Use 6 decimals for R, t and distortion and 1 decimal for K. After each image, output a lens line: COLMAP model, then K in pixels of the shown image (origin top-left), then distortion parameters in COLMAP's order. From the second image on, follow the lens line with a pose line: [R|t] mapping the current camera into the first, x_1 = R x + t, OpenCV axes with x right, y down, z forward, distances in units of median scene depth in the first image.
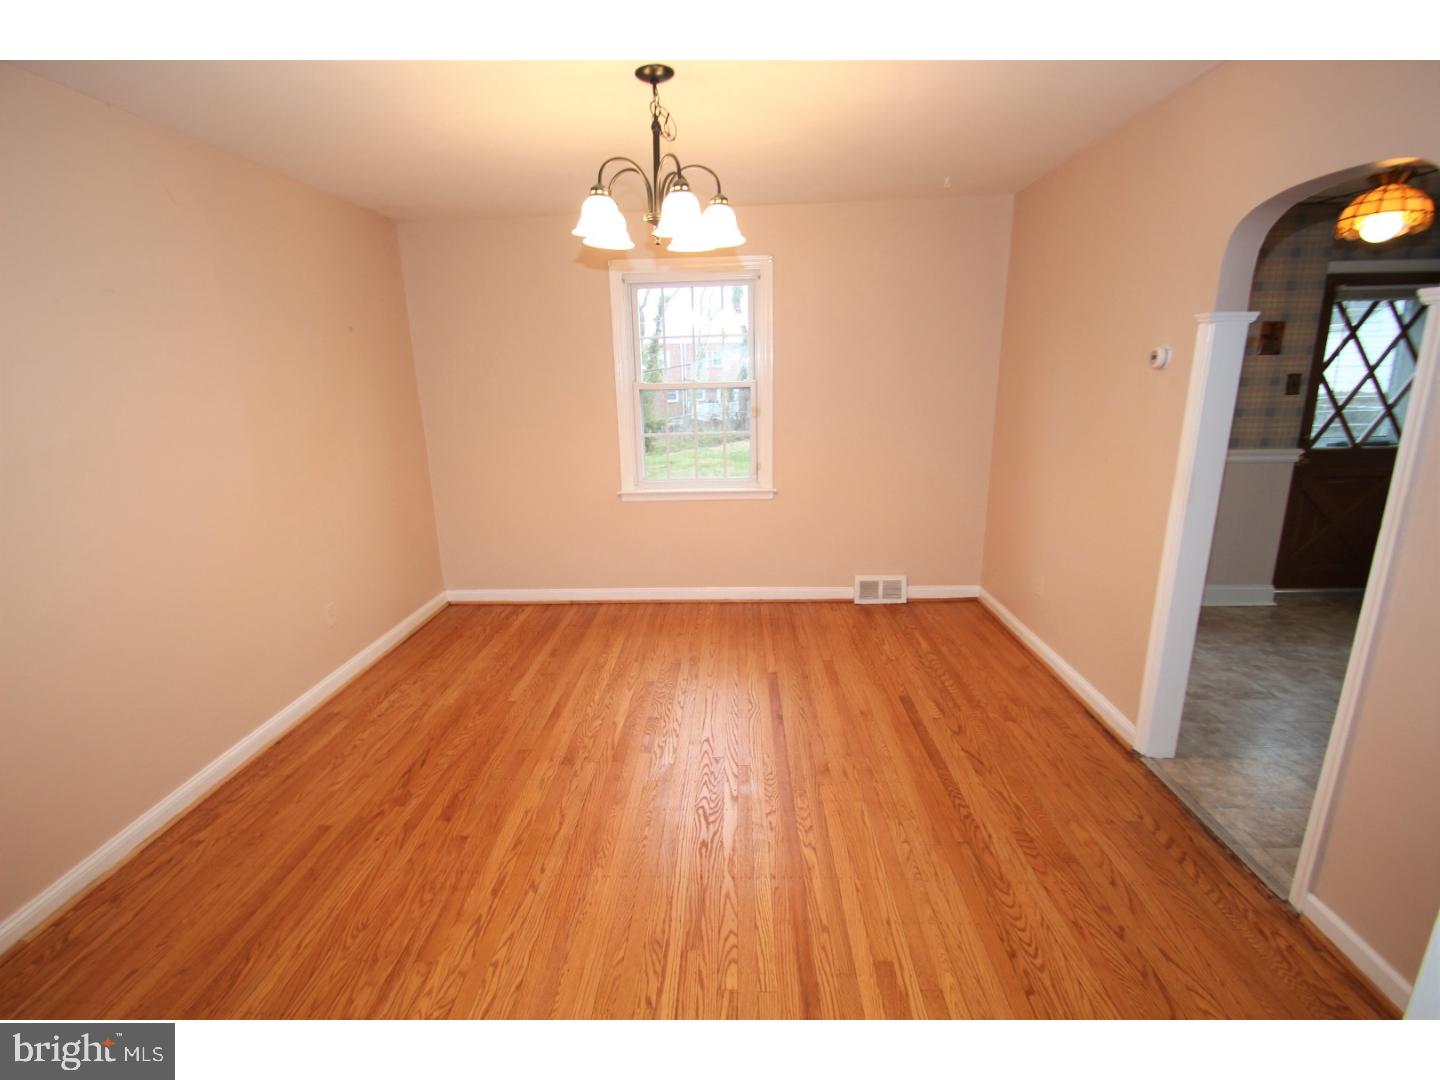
lens RADIAL K [[667.9, 0, 703.6], [0, 667.9, 548.6], [0, 0, 1]] dist [0.008711, -0.015158]
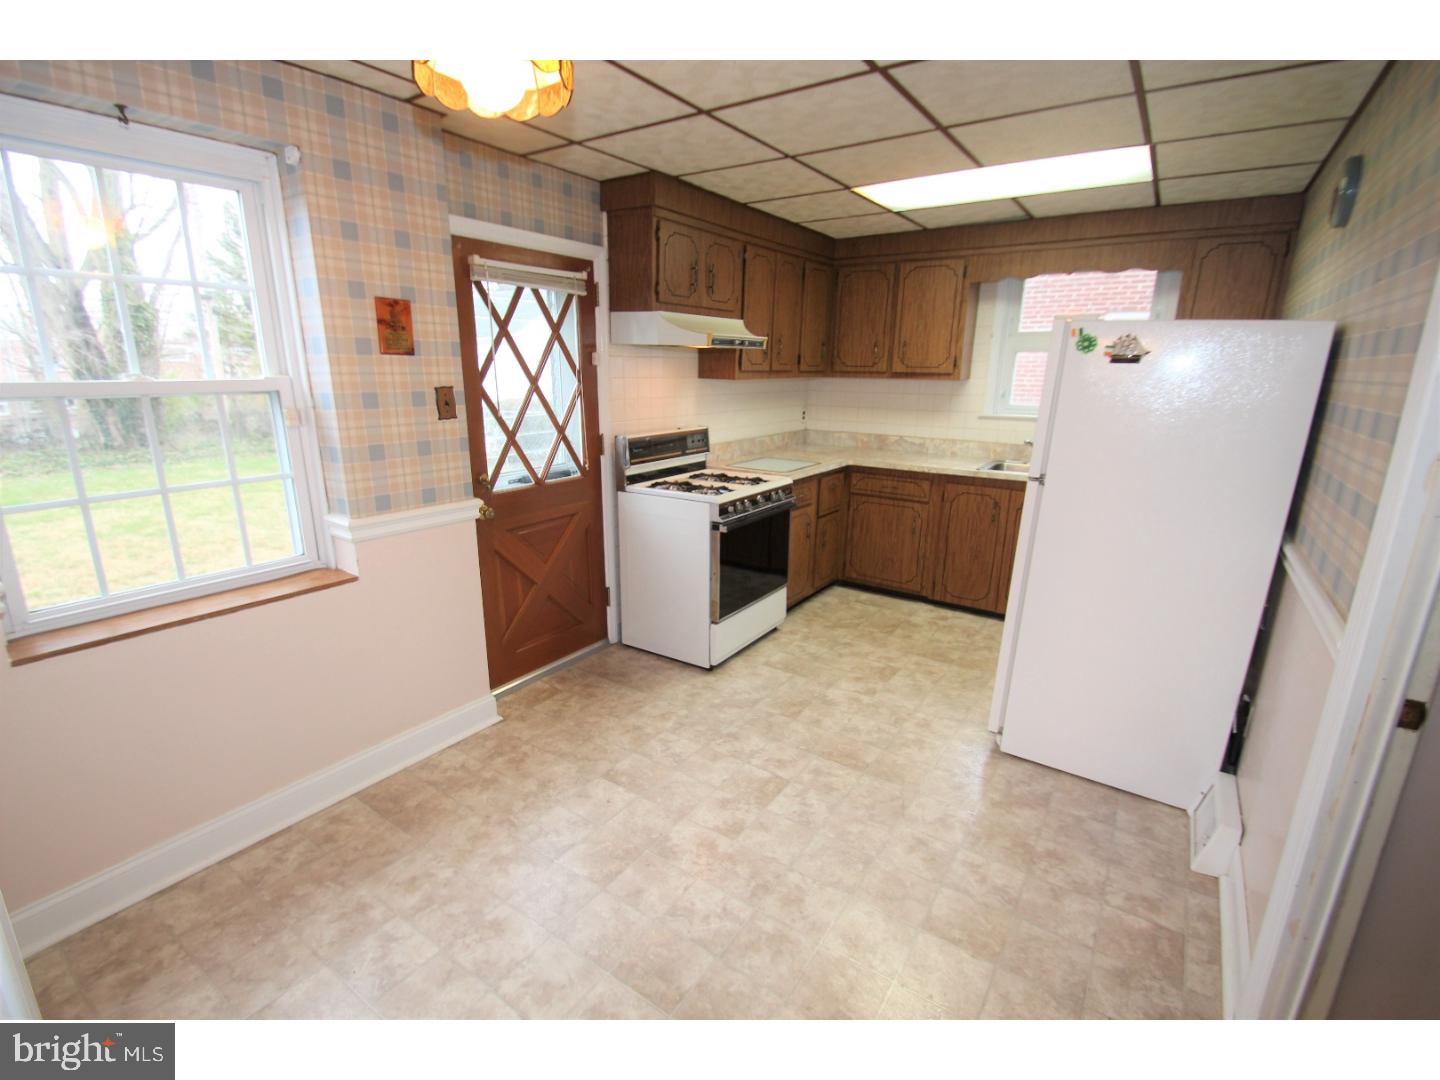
lens RADIAL K [[667.9, 0, 703.6], [0, 667.9, 548.6], [0, 0, 1]] dist [0.008711, -0.015158]
pose [[0.523612, -0.191115, 0.830244, 0.456689], [0.194378, 0.975610, 0.101989, -0.127977], [-0.829486, 0.107979, 0.547990, 0.458315]]
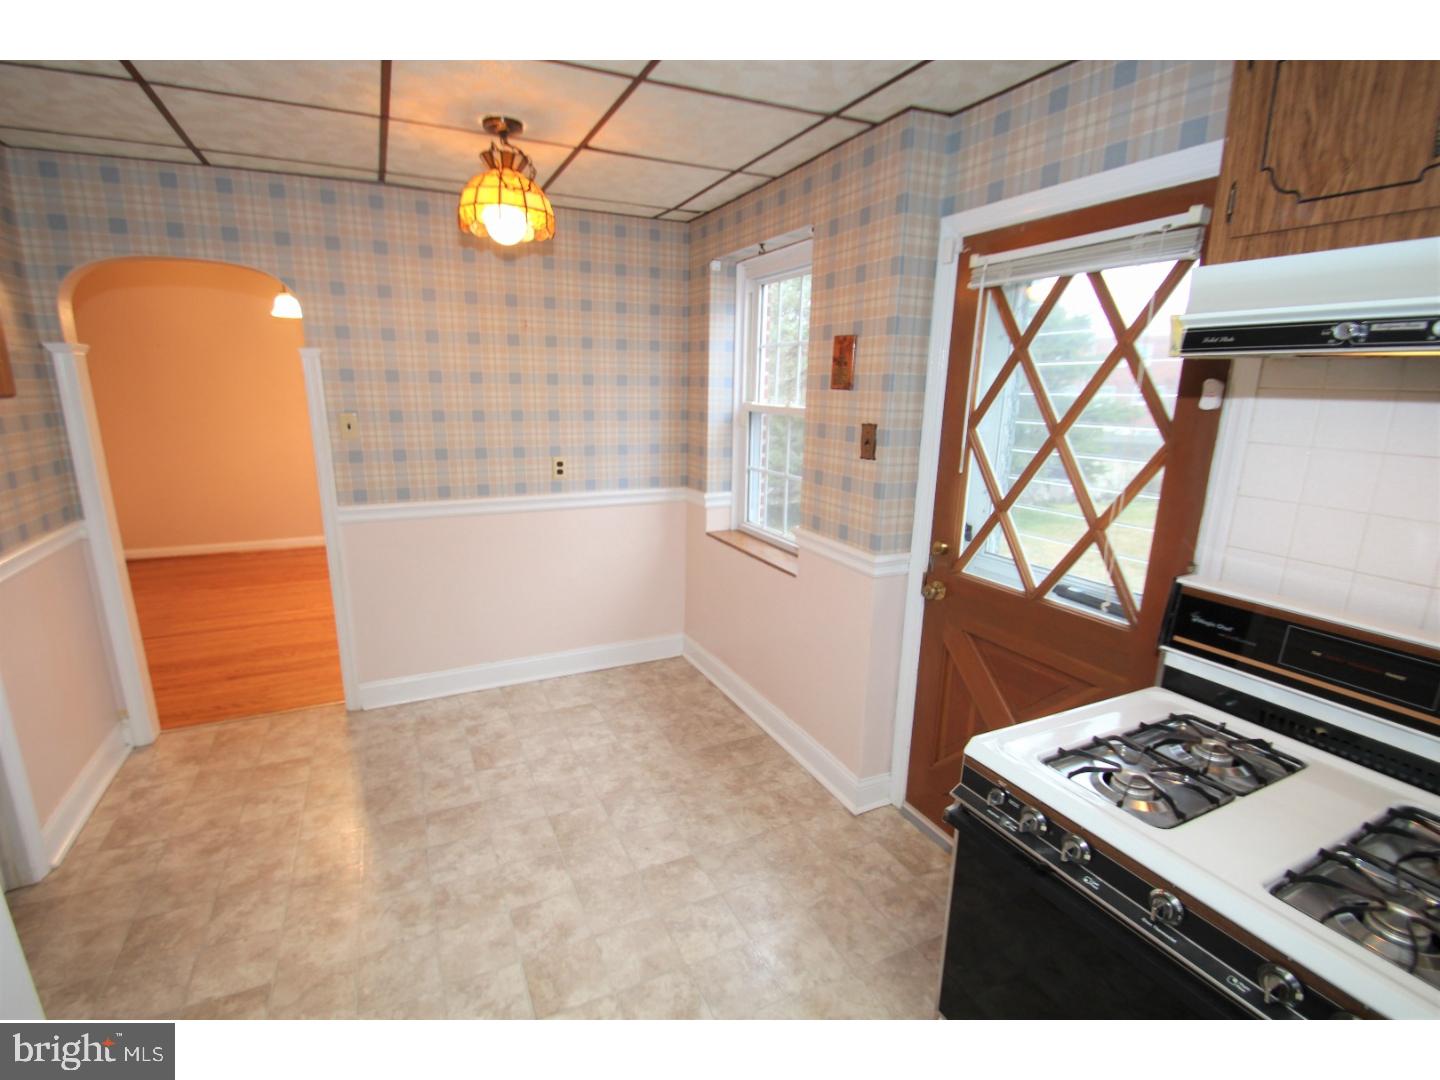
lens RADIAL K [[667.9, 0, 703.6], [0, 667.9, 548.6], [0, 0, 1]] dist [0.008711, -0.015158]
pose [[0.473973, 0.241691, -0.846720, 1.333716], [-0.249077, 0.959120, 0.134347, -0.200044], [0.844577, 0.147221, 0.514797, 0.592892]]
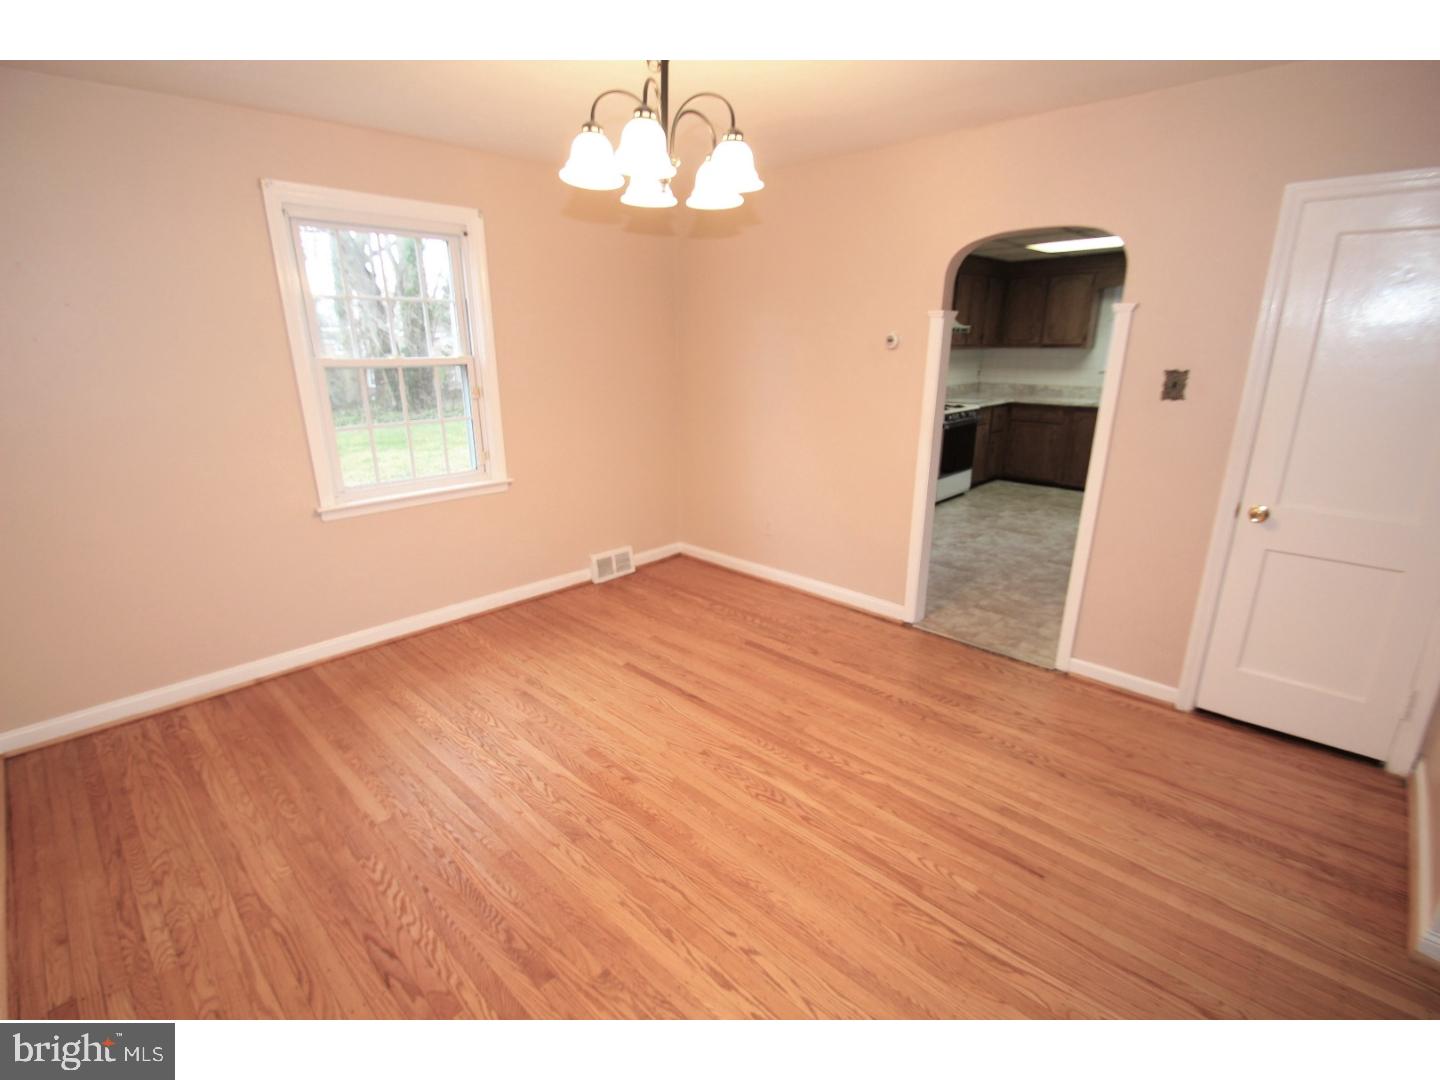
lens RADIAL K [[667.9, 0, 703.6], [0, 667.9, 548.6], [0, 0, 1]] dist [0.008711, -0.015158]
pose [[0.665353, -0.197547, 0.719917, -0.427622], [0.177829, 0.978533, 0.104162, -0.049963], [-0.725040, 0.058718, 0.686200, 0.229266]]
